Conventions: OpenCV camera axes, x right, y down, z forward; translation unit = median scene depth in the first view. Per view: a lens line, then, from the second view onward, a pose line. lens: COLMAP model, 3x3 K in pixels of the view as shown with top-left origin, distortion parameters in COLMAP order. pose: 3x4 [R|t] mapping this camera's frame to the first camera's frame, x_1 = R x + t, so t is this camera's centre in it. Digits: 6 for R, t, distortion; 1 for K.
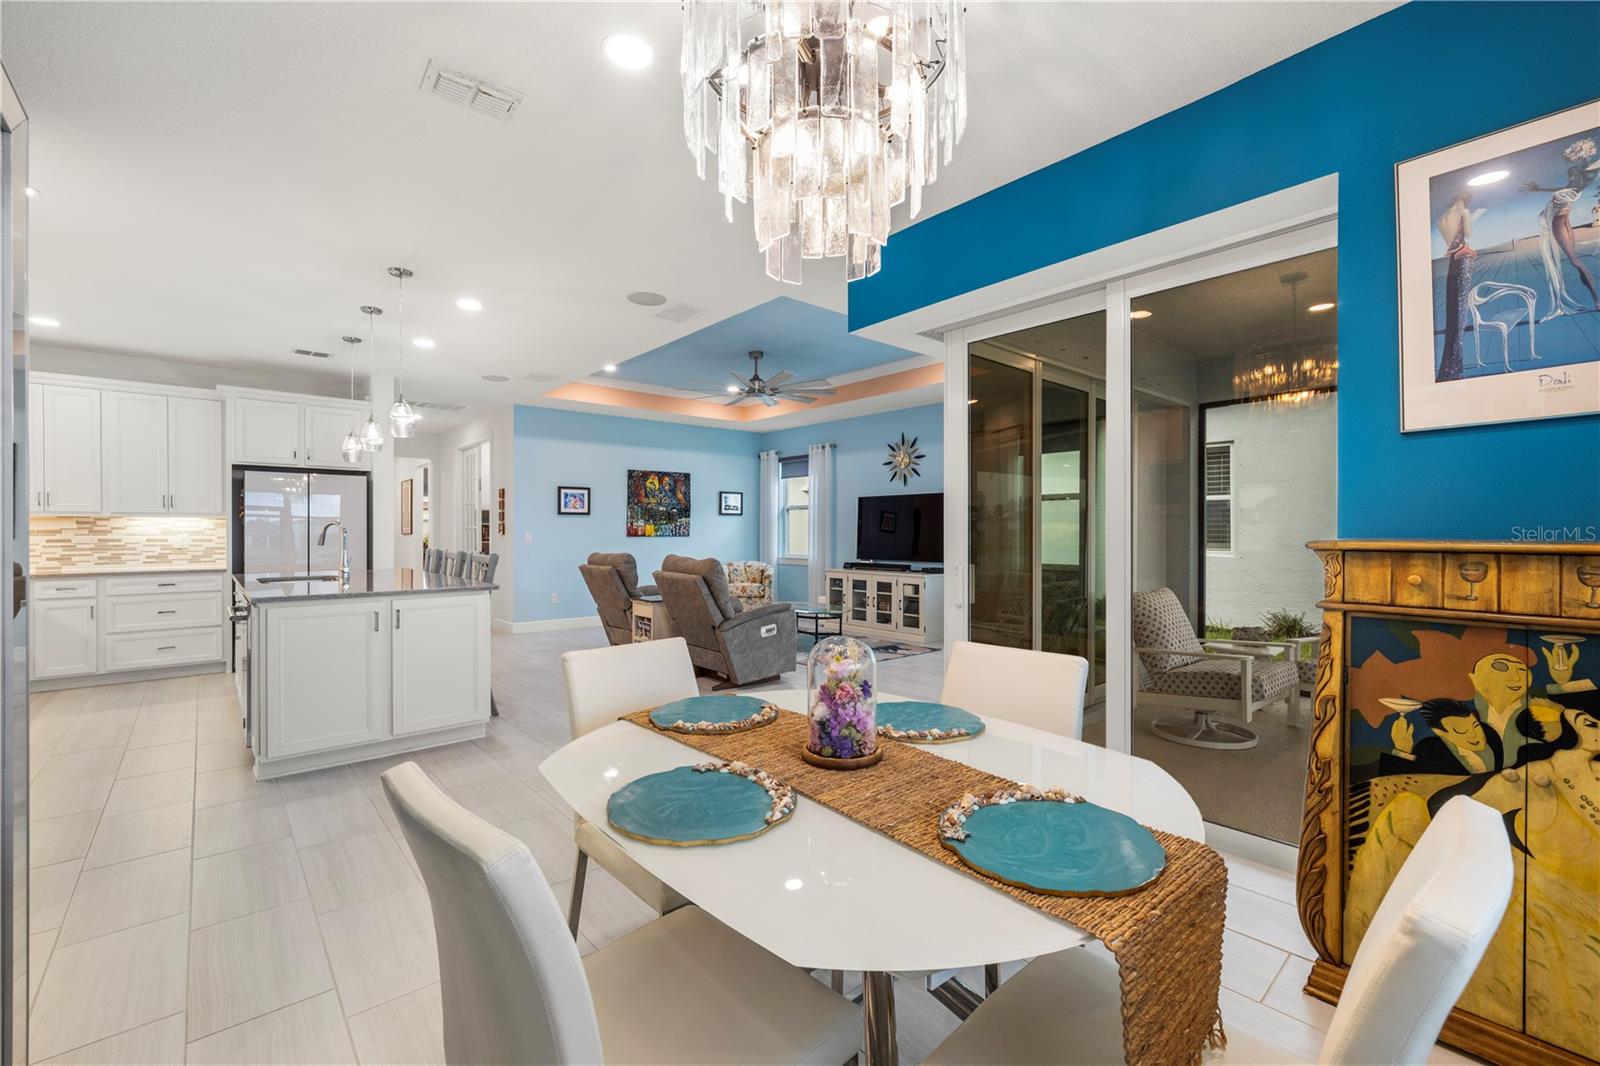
lens RADIAL K [[673.3, 0, 796.4], [0, 673.3, 534.9], [0, 0, 1]] dist [-0.000422, 0.000222]
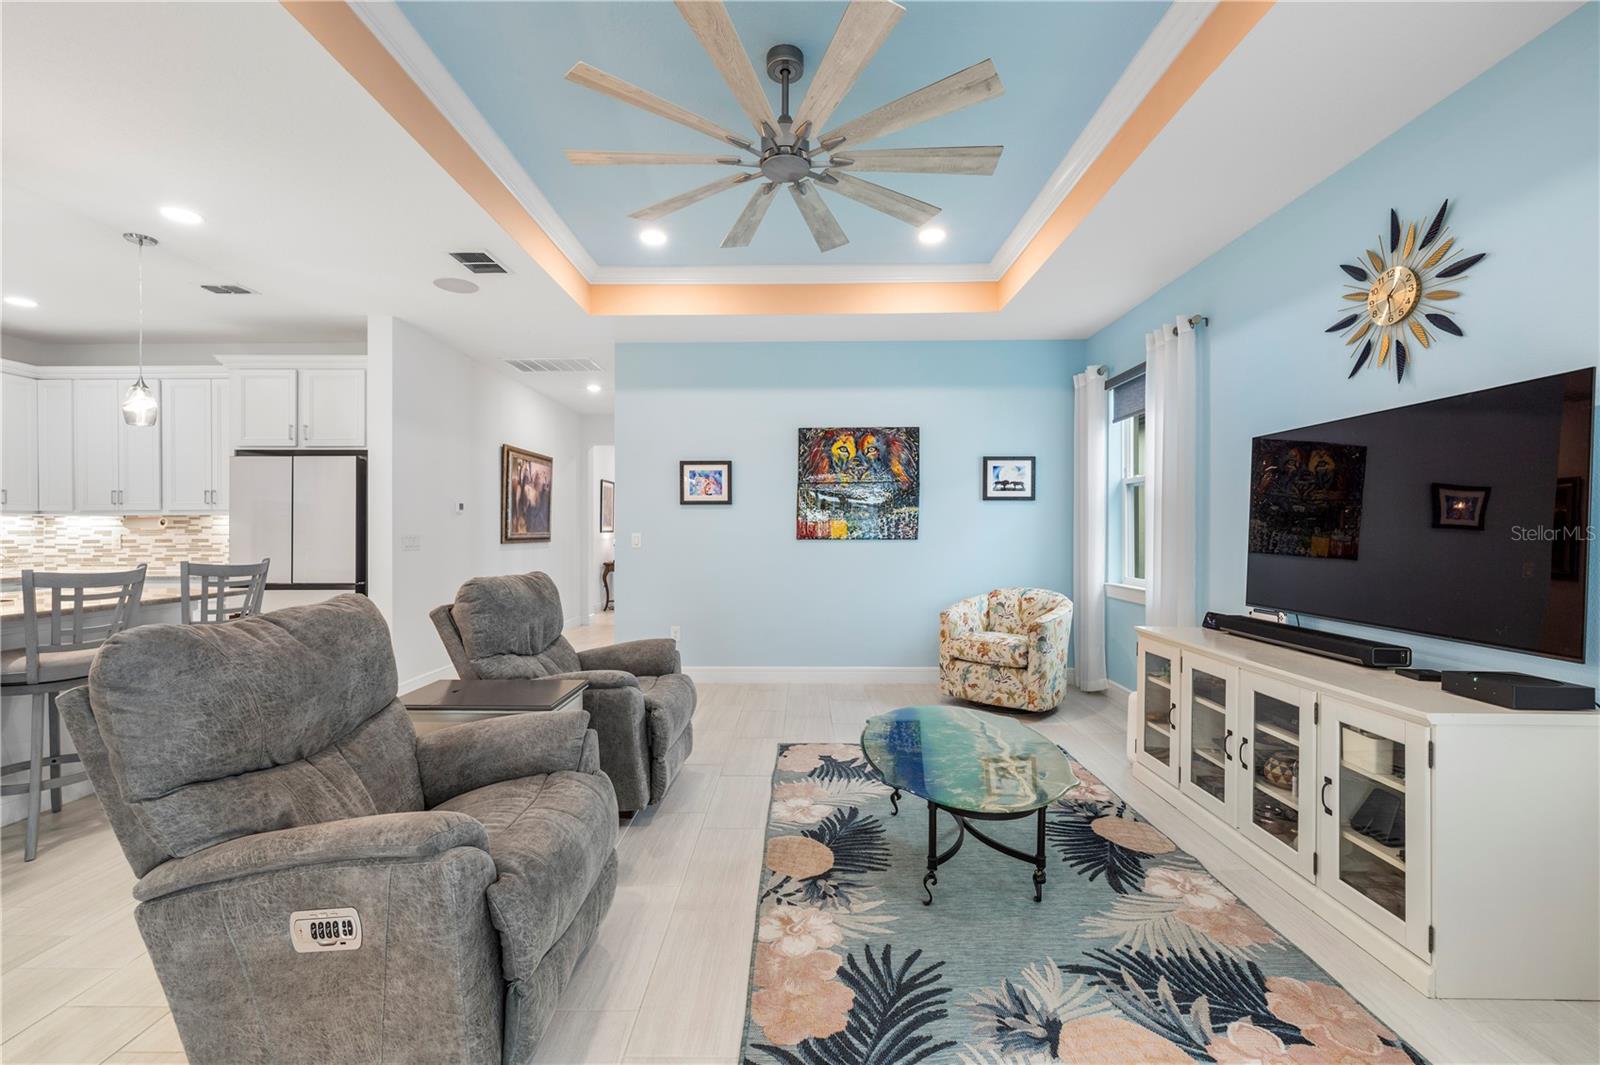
lens RADIAL K [[673.3, 0, 799.1], [0, 673.3, 532.0], [0, 0, 1]] dist [-0.000422, 0.000222]
pose [[0.744357, 0.000826, -0.667782, 0.166955], [-0.002832, 0.999994, -0.001919, -0.003138], [0.667776, 0.003319, 0.744355, 0.610571]]
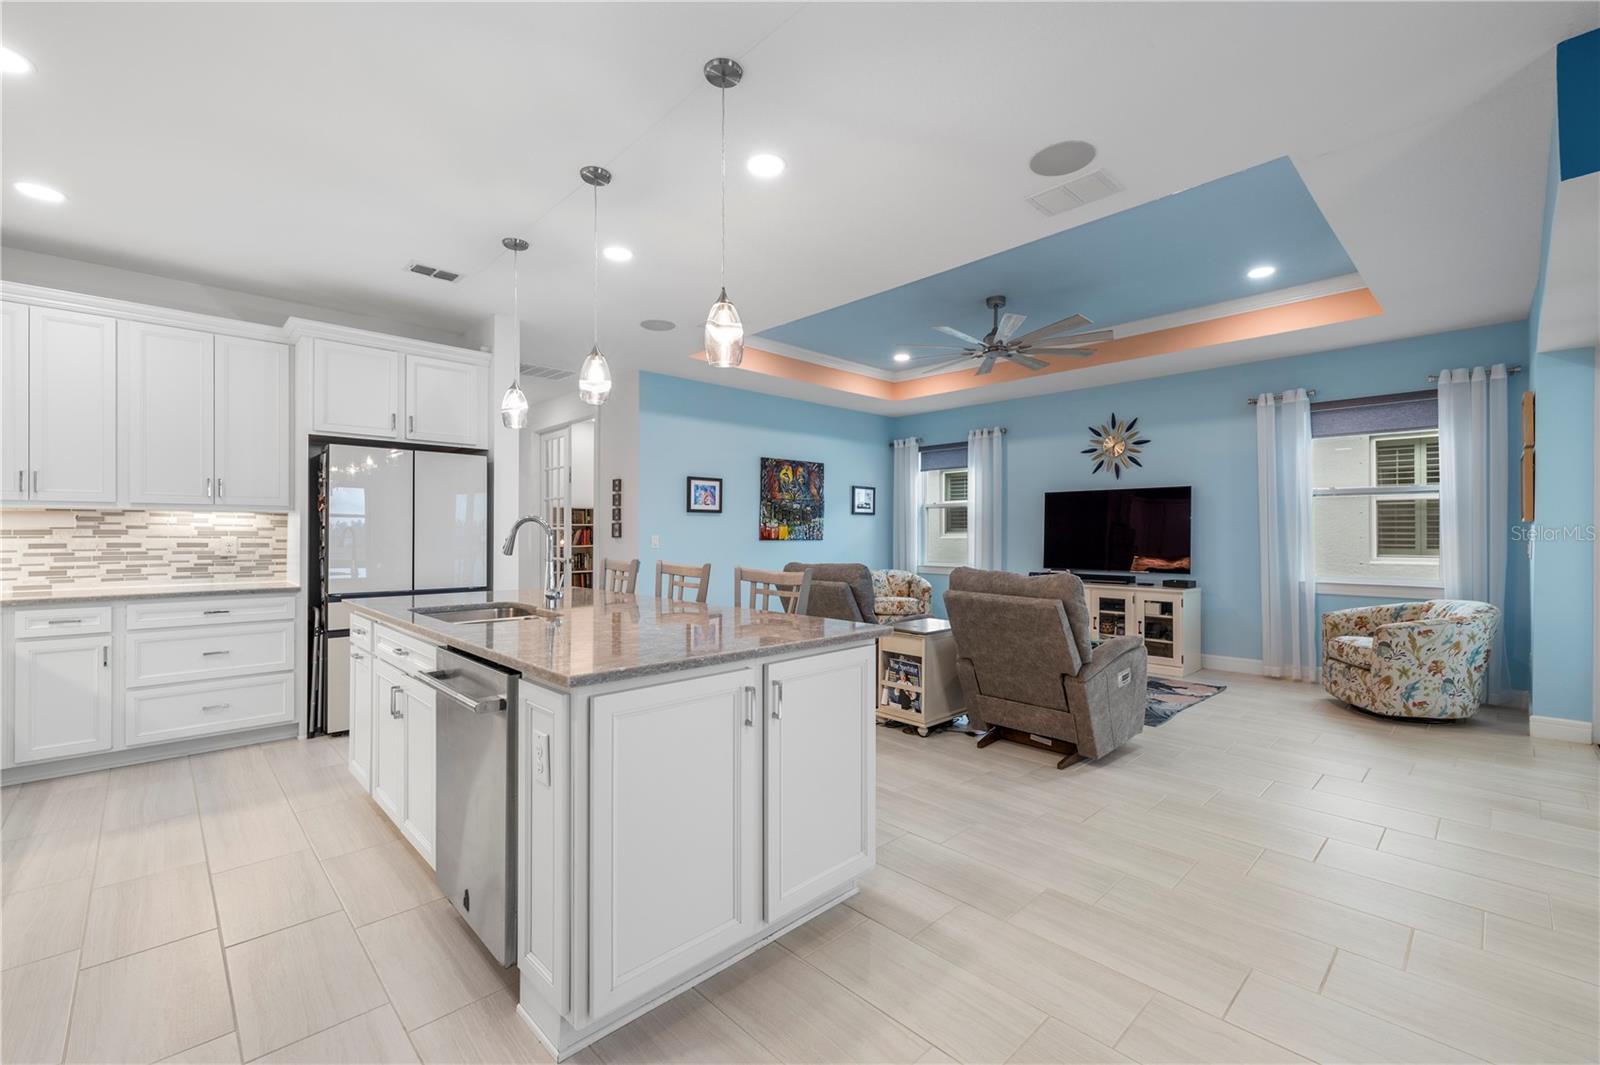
lens RADIAL K [[673.3, 0, 795.4], [0, 673.3, 533.3], [0, 0, 1]] dist [-0.000422, 0.000222]
pose [[0.999199, 0.002188, 0.039962, -0.266037], [-0.001919, 0.999975, -0.006776, -0.000310], [-0.039975, 0.006694, 0.999178, 0.211953]]
